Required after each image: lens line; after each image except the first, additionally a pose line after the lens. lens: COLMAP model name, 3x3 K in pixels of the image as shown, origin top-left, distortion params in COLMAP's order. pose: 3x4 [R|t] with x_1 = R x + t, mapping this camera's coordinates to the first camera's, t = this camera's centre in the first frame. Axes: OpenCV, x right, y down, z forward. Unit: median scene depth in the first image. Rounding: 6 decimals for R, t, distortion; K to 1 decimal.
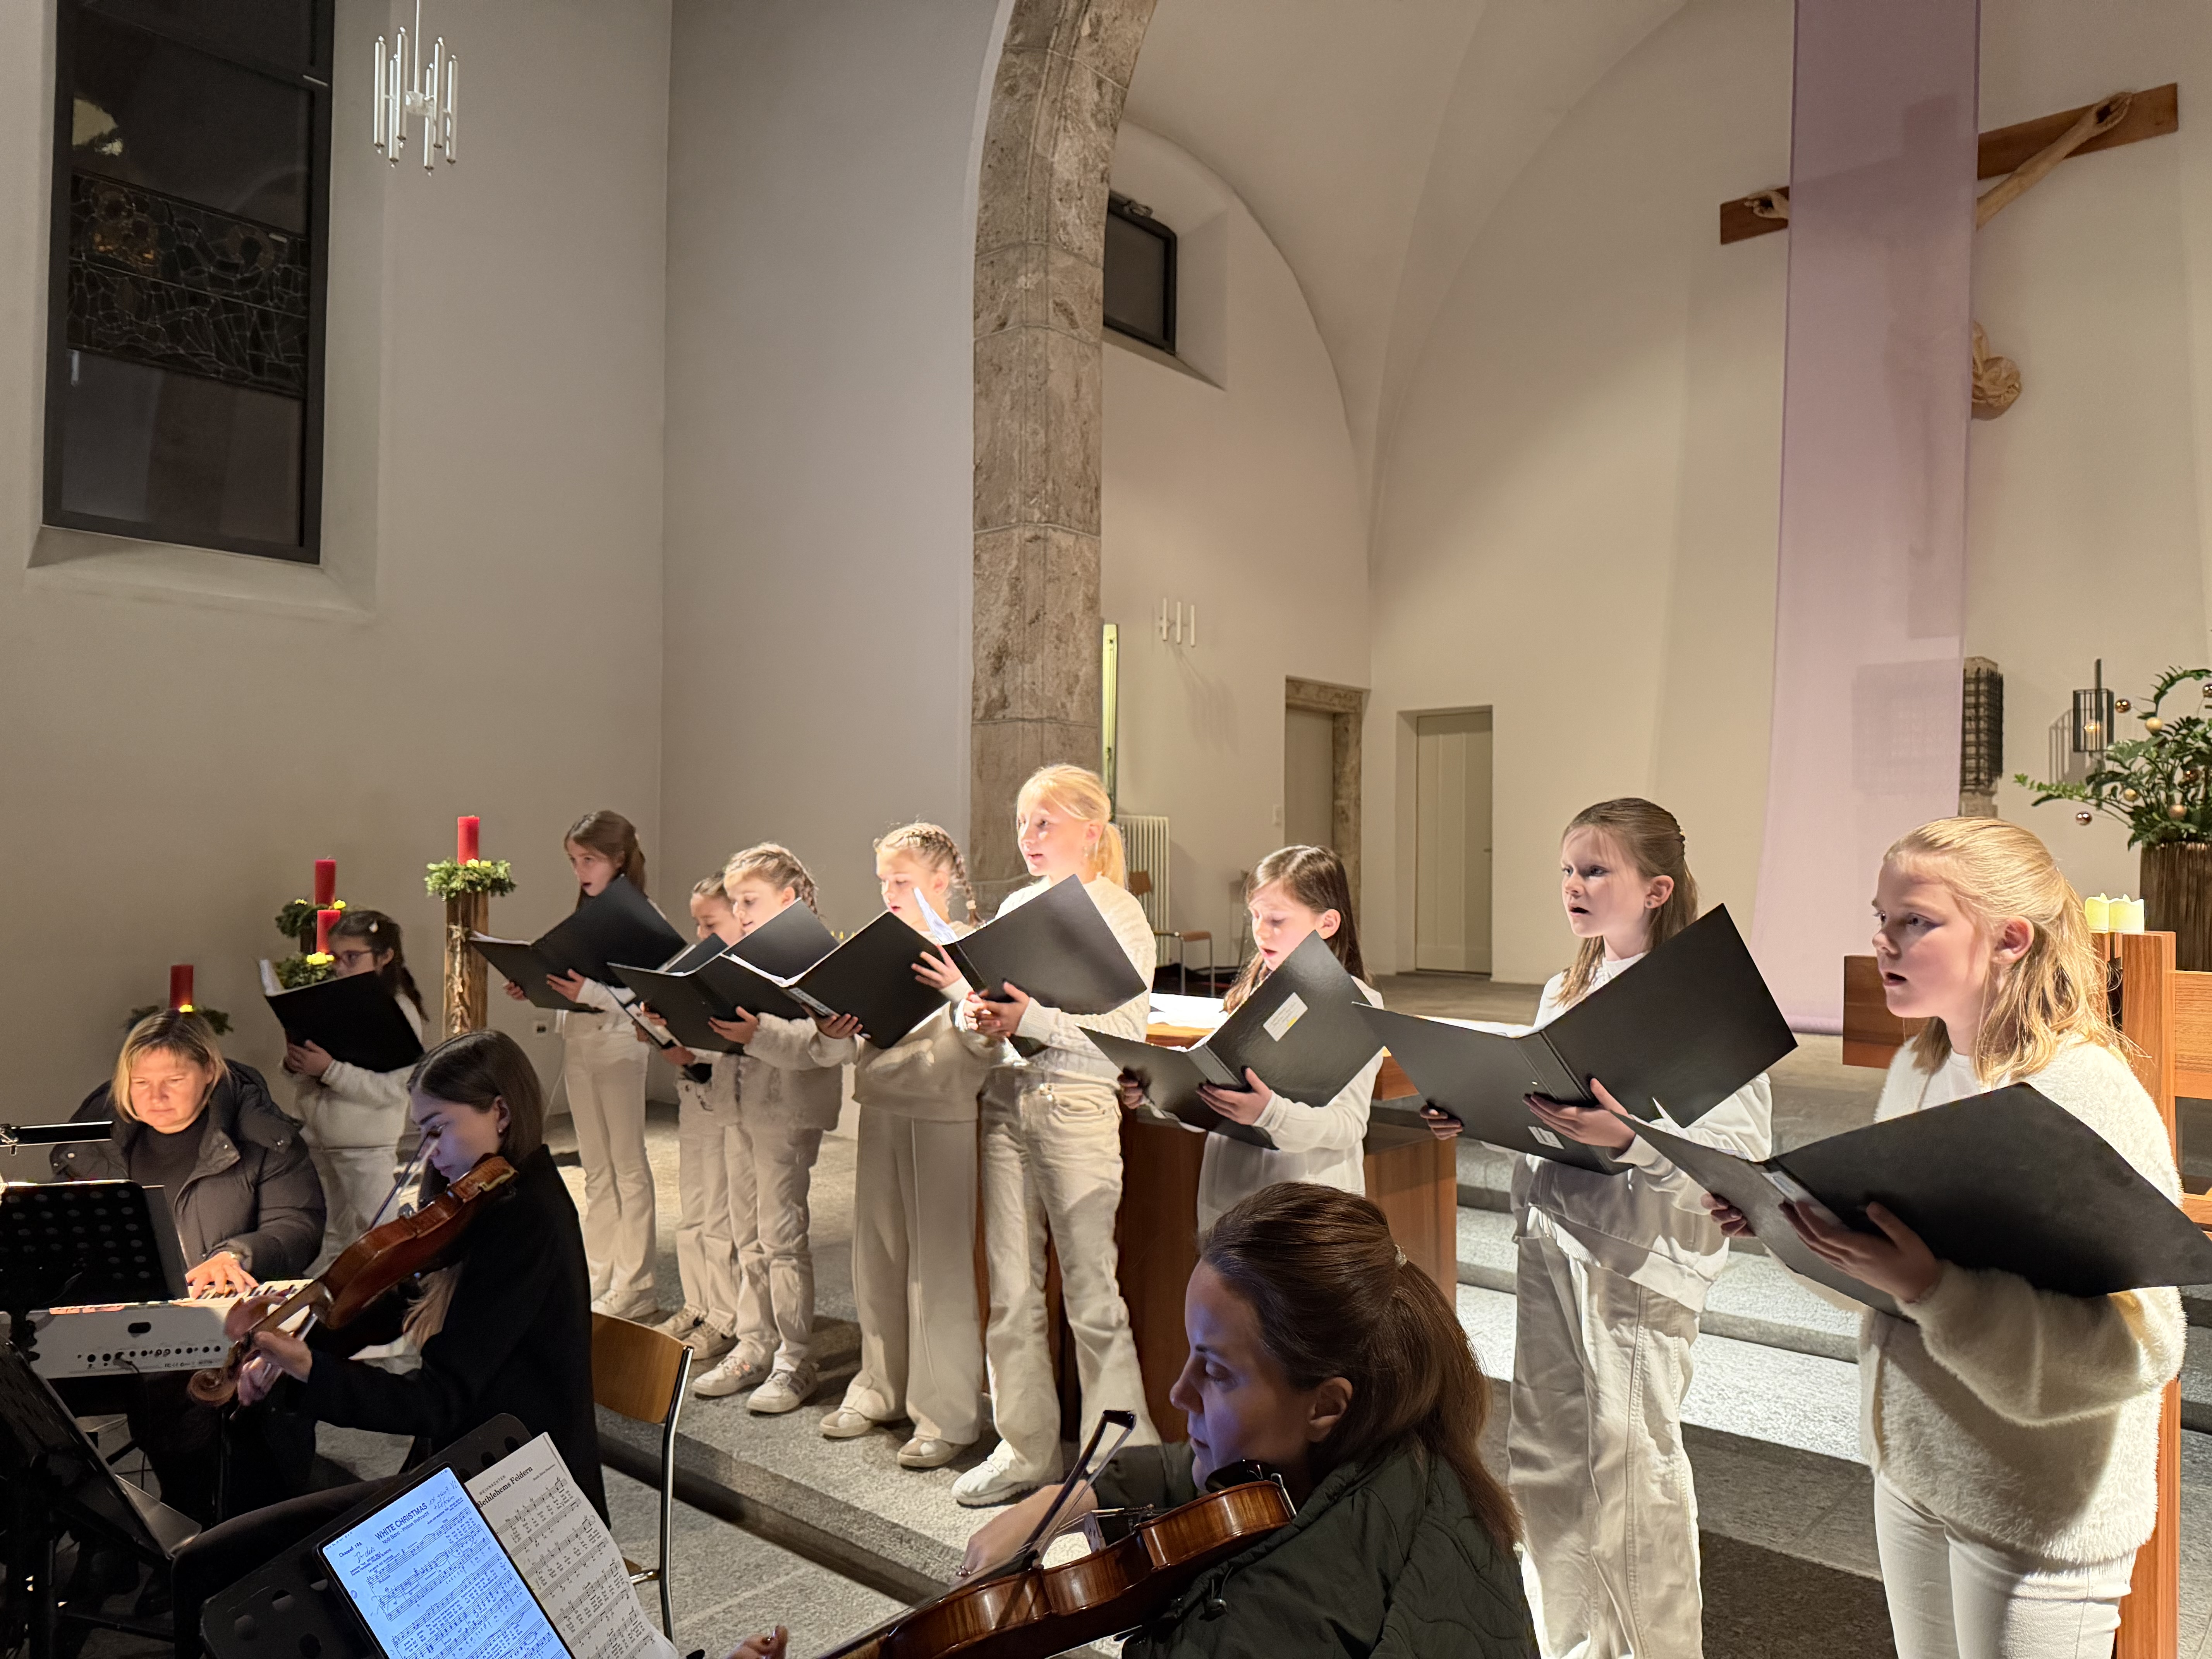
lens RADIAL K [[1538.8, 0, 1080.6], [0, 1538.8, 849.9], [0, 0, 1]] dist [0.013242, -0.028445]
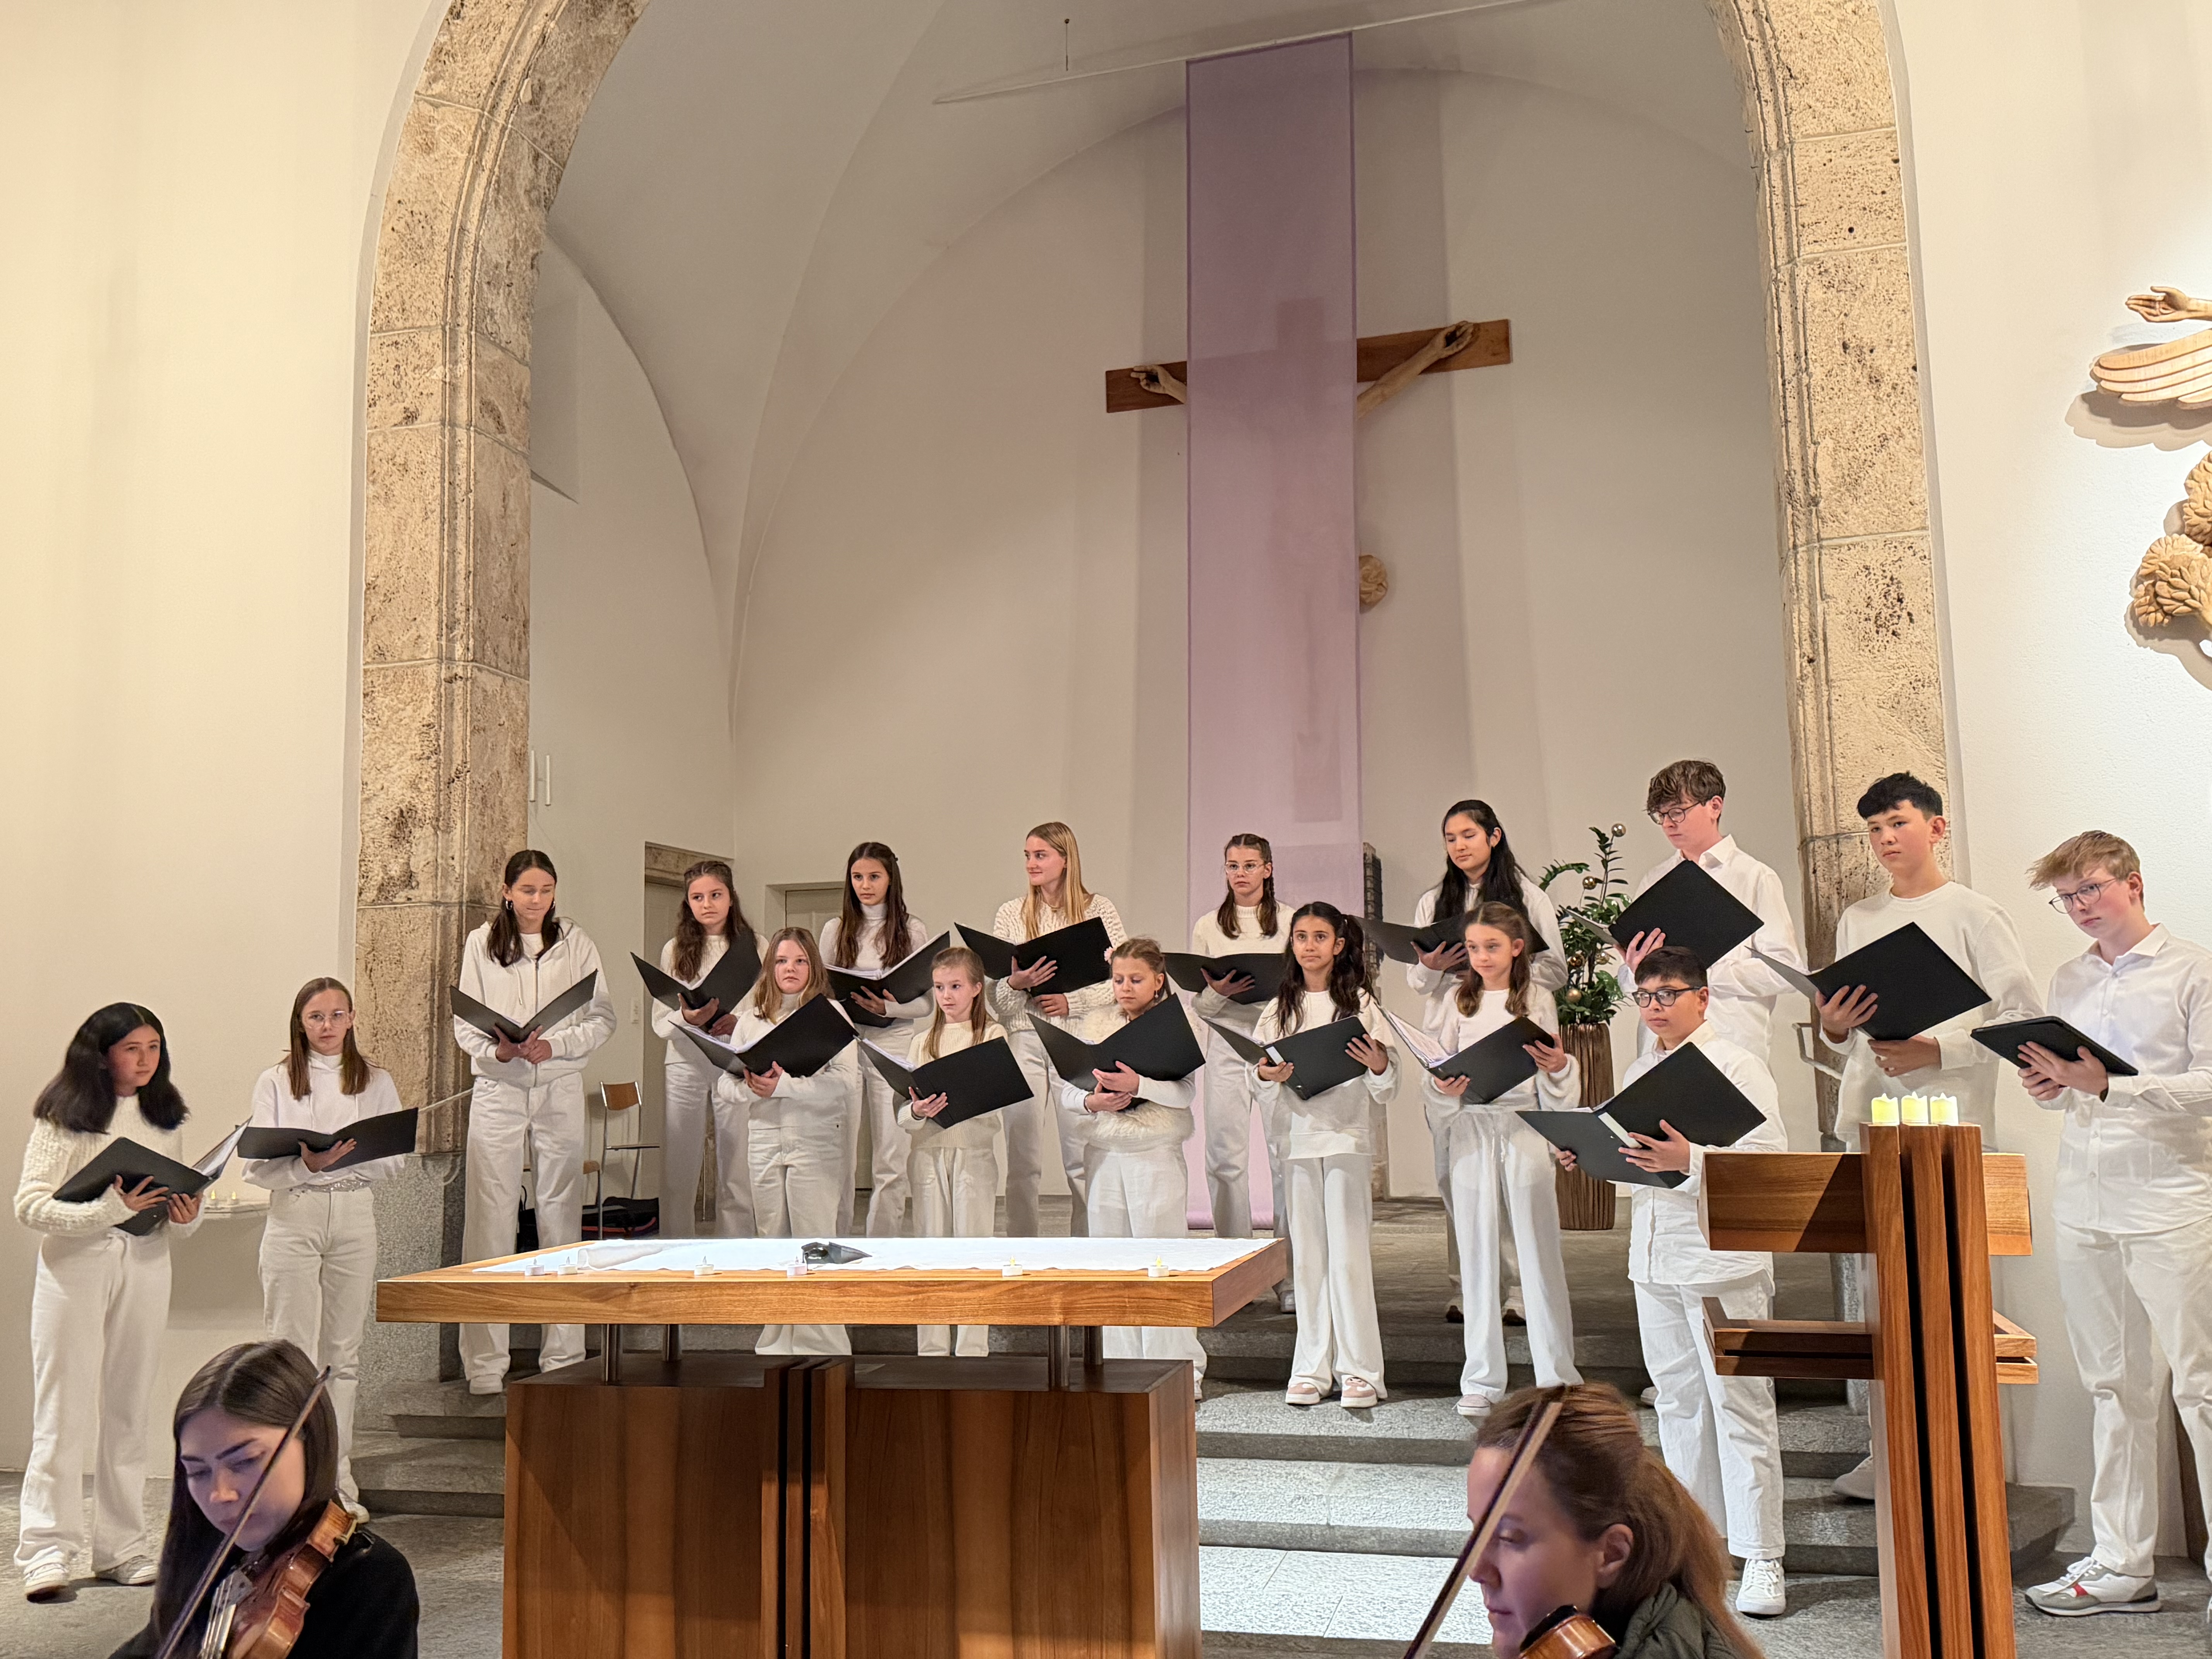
lens RADIAL K [[1860.0, 0, 1119.0], [0, 1860.0, 827.1], [0, 0, 1]] dist [0.100164, -0.189675]
pose [[0.893580, 0.024818, 0.448217, -0.155540], [0.026961, 0.993701, -0.108772, -0.007592], [-0.448094, 0.109281, 0.887282, -0.027452]]
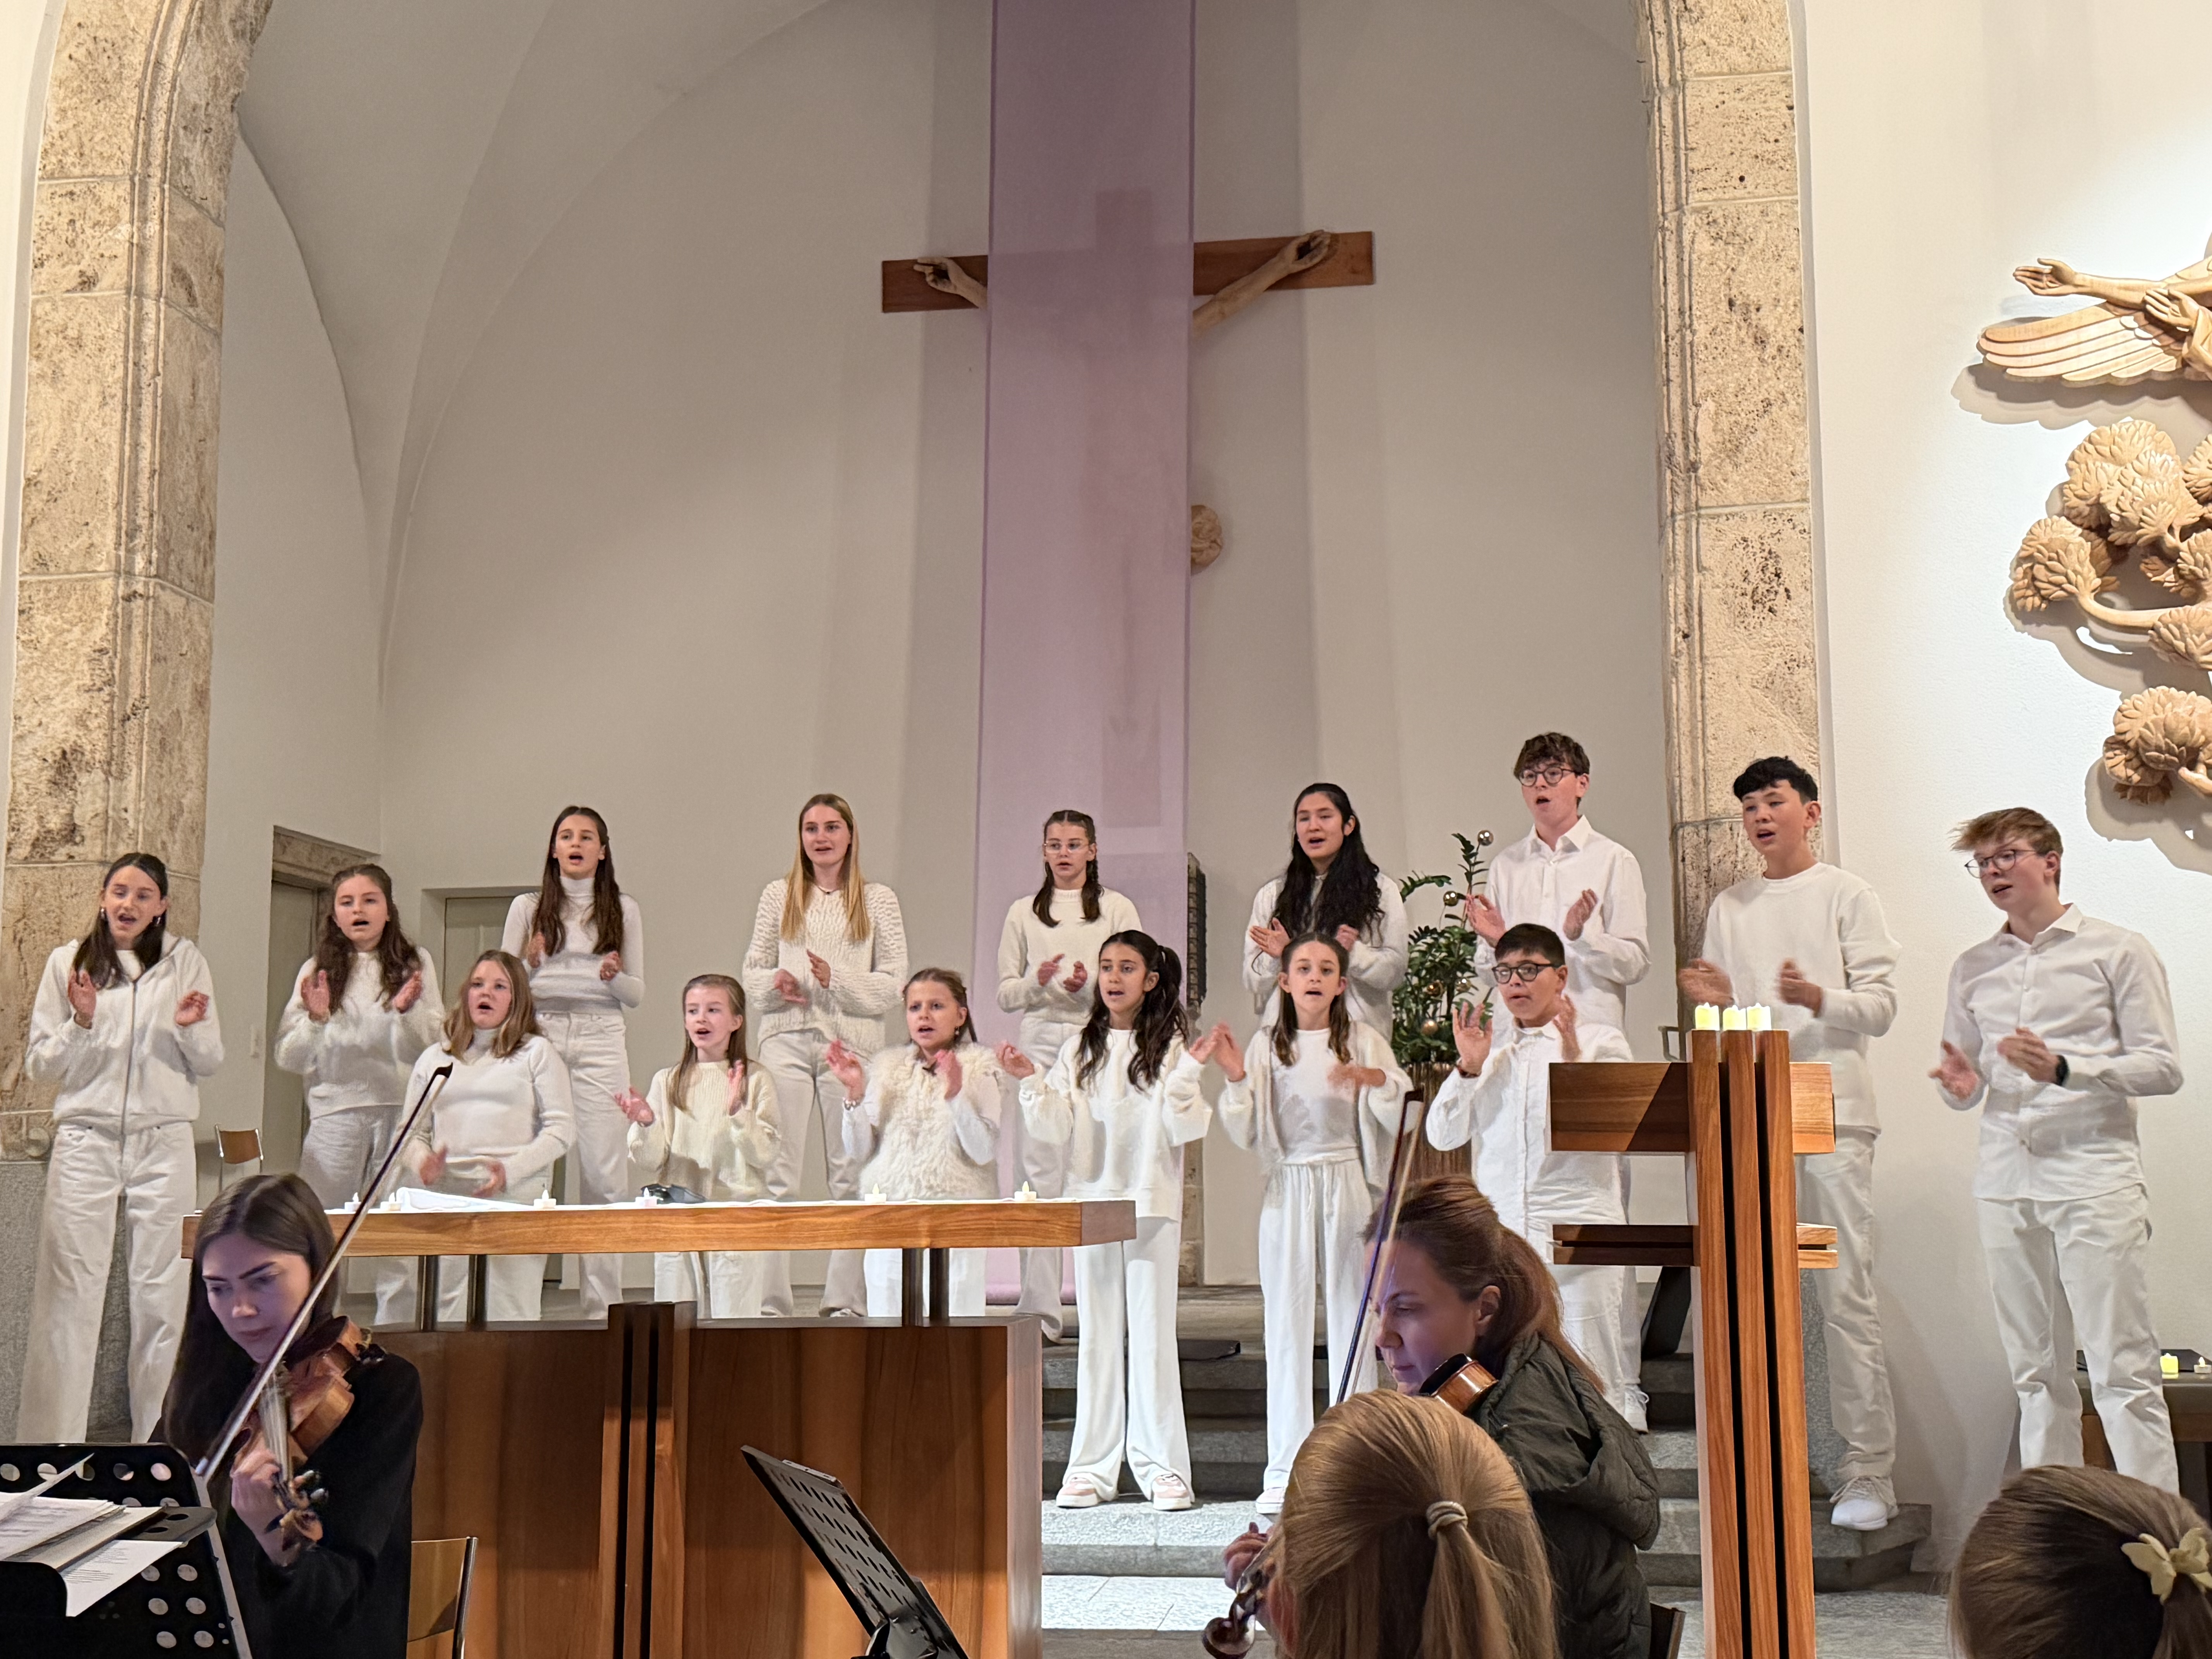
lens RADIAL K [[2545.8, 0, 1129.7], [0, 2545.8, 826.9], [0, 0, 1]] dist [0.062655, 0.000000]
pose [[0.831909, 0.059549, 0.551708, -0.278554], [0.010945, 0.992271, -0.123605, 0.042301], [-0.554804, 0.108866, 0.824827, -0.166279]]
